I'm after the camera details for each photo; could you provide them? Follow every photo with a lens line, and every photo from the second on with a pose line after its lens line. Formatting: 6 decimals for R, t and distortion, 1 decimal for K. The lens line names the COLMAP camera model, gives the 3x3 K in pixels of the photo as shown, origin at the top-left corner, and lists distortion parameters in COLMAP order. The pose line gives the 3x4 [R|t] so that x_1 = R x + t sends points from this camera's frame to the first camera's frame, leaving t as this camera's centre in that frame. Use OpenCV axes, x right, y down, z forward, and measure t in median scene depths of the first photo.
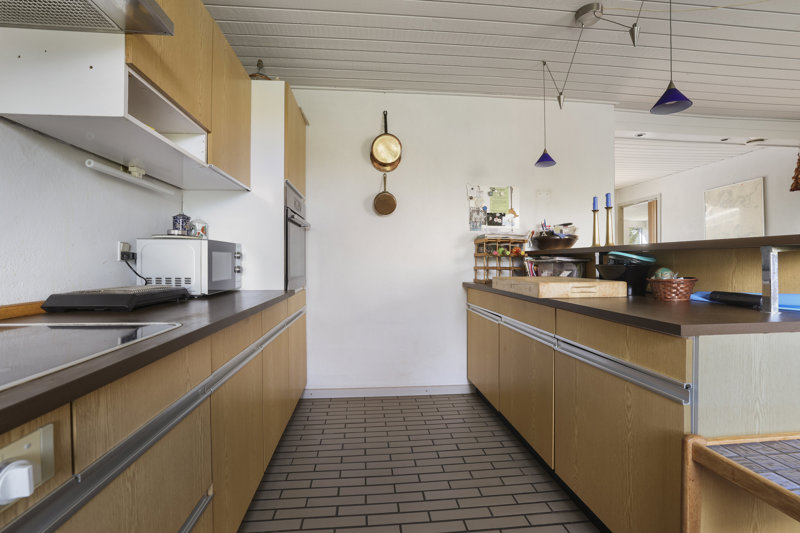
lens RADIAL K [[349.1, 0, 399.7], [0, 349.1, 263.9], [0, 0, 1]] dist [-0.003022, 0.000016]
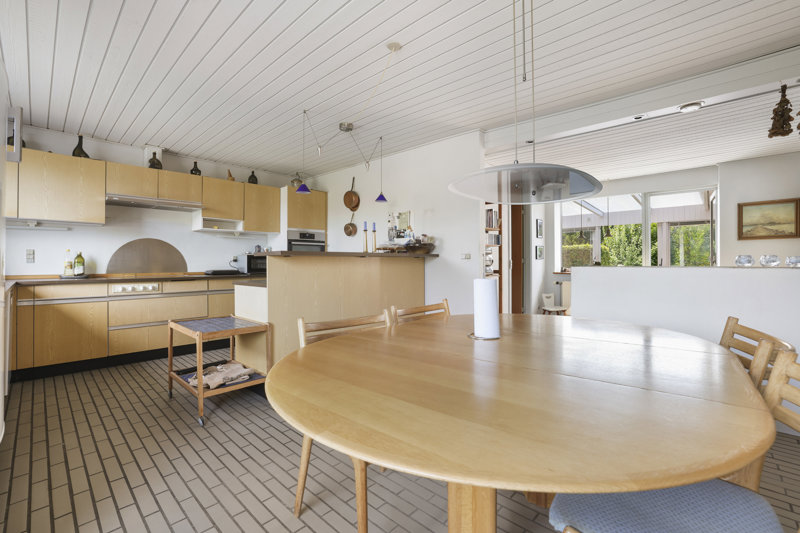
lens RADIAL K [[361.2, 0, 387.4], [0, 361.2, 250.0], [0, 0, 1]] dist [-0.000220, 0.000393]
pose [[0.634290, -0.024003, -0.772723, 1.441006], [-0.004573, 0.999384, -0.034797, -0.004411], [0.773082, 0.025605, 0.633789, -0.024191]]
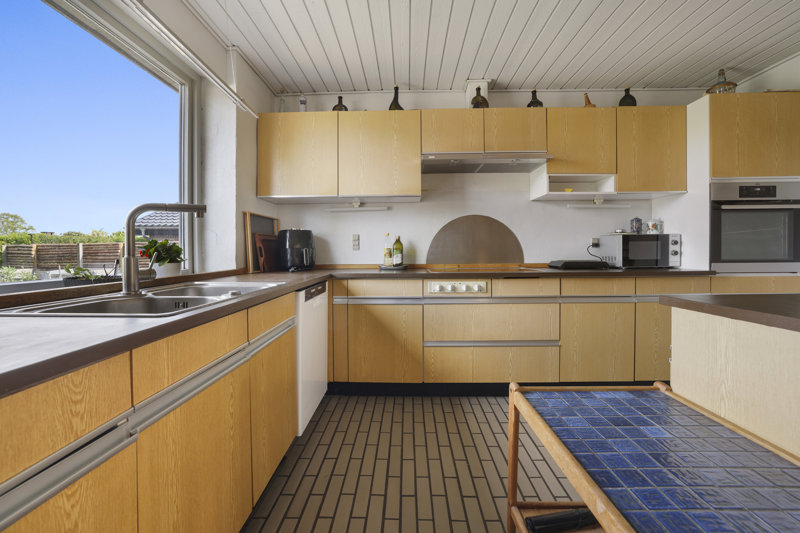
lens RADIAL K [[349.1, 0, 399.7], [0, 349.1, 263.9], [0, 0, 1]] dist [-0.003022, 0.000016]
pose [[-0.117419, 0.037958, -0.992357, 0.695286], [0.001494, 0.999275, 0.038046, 0.003787], [0.993081, 0.002984, -0.117390, 0.065785]]
